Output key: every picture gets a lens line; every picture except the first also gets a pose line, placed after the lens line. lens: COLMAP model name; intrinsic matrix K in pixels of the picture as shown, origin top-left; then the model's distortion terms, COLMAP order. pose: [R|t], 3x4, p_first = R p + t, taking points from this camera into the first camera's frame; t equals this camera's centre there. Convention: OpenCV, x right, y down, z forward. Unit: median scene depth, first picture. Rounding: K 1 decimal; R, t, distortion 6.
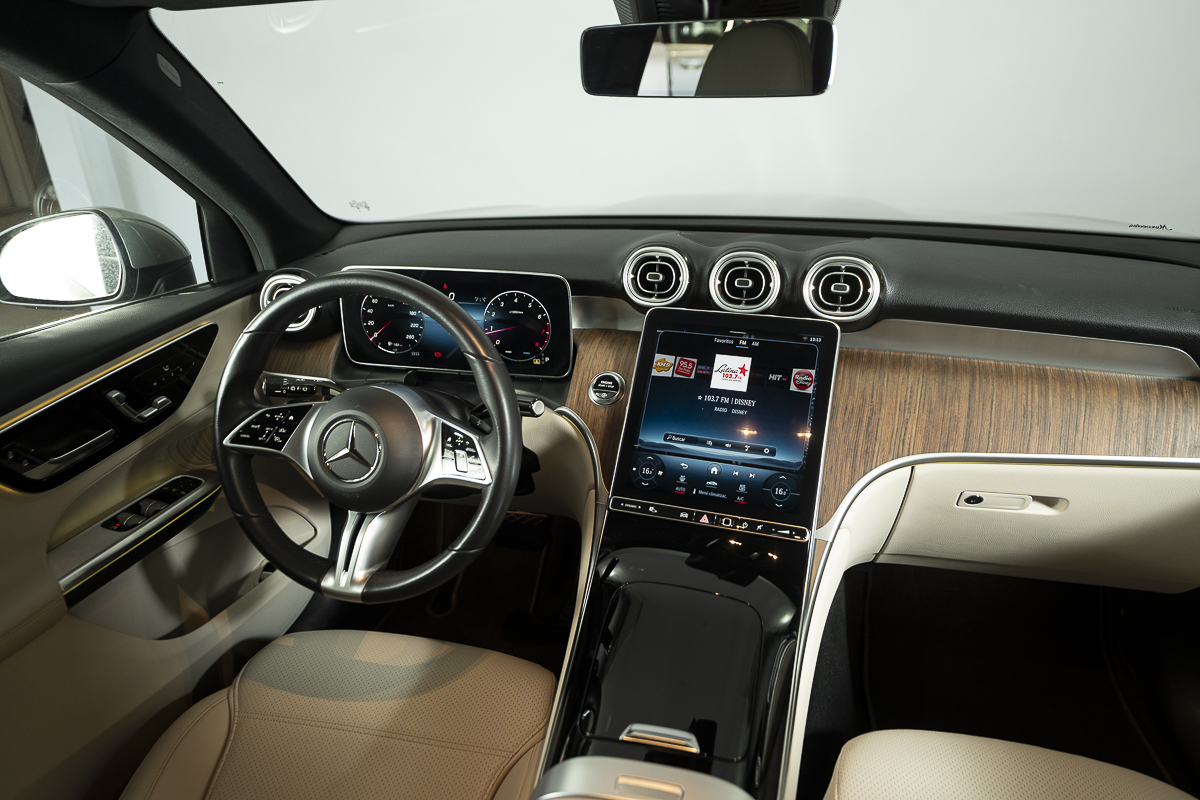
lens RADIAL K [[774.9, 0, 600.9], [0, 774.9, 400.4], [0, 0, 1]] dist [0.018369, 0.000246]
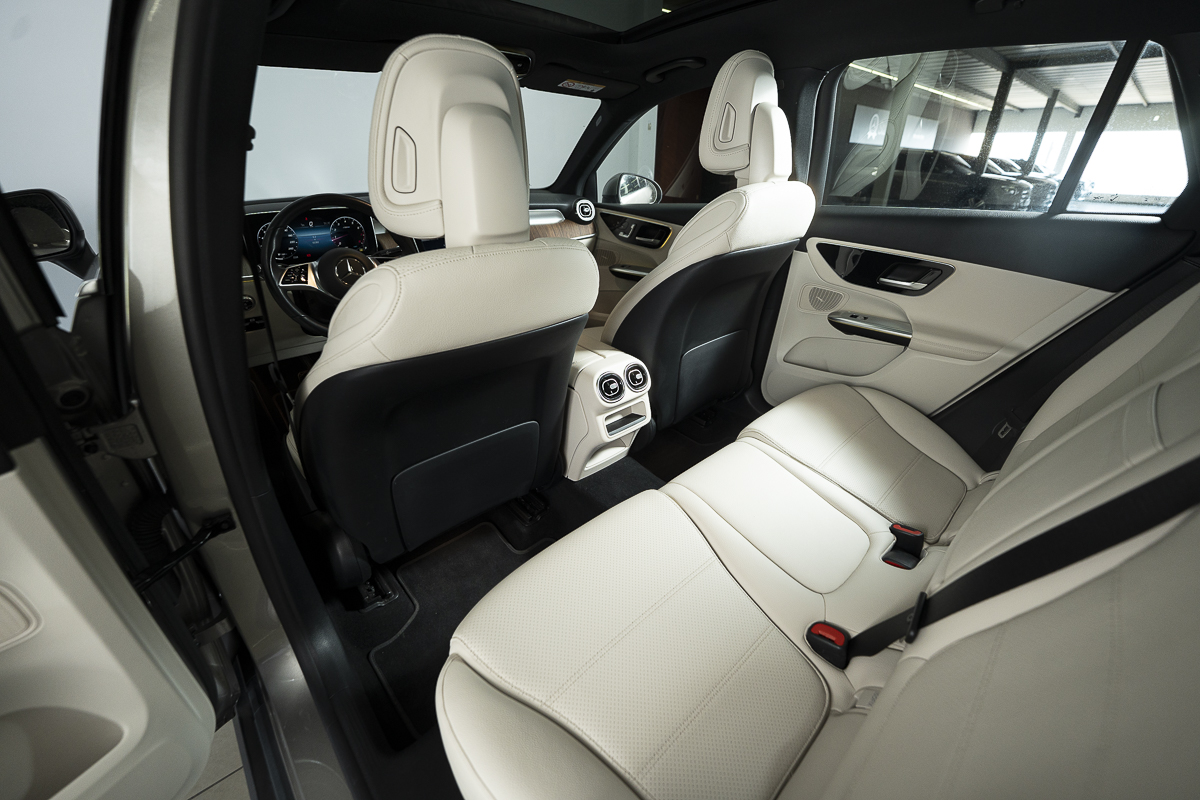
lens RADIAL K [[483.6, 0, 598.3], [0, 483.6, 401.0], [0, 0, 1]] dist [-0.028960, 0.000428]
pose [[0.561361, -0.347485, 0.751085, -0.989295], [0.311925, 0.929483, 0.196888, 0.329638], [-0.766536, 0.123757, 0.630164, -0.367498]]
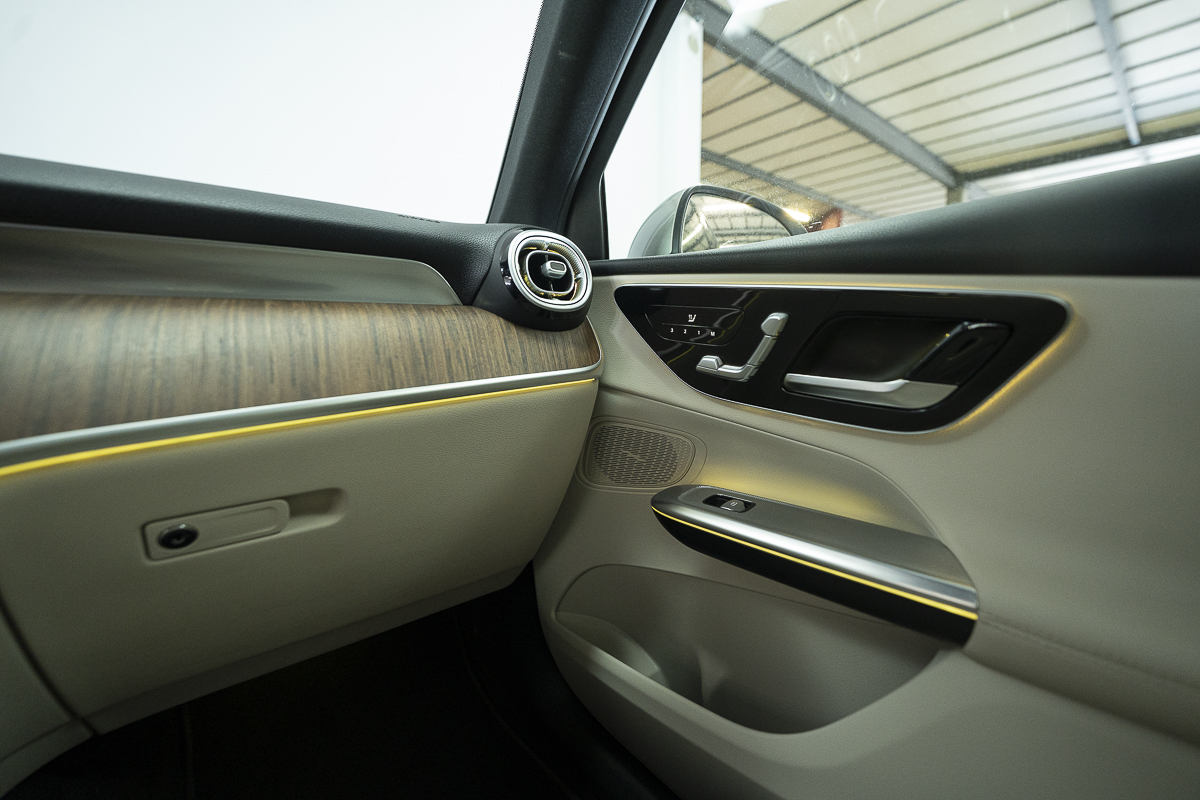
lens RADIAL K [[483.6, 0, 594.6], [0, 483.6, 404.5], [0, 0, 1]] dist [-0.028960, 0.000428]
pose [[0.612324, -0.086230, 0.785890, 0.403476], [0.306934, 0.941994, -0.135788, 0.170969], [-0.728595, 0.324363, 0.603273, 0.564155]]
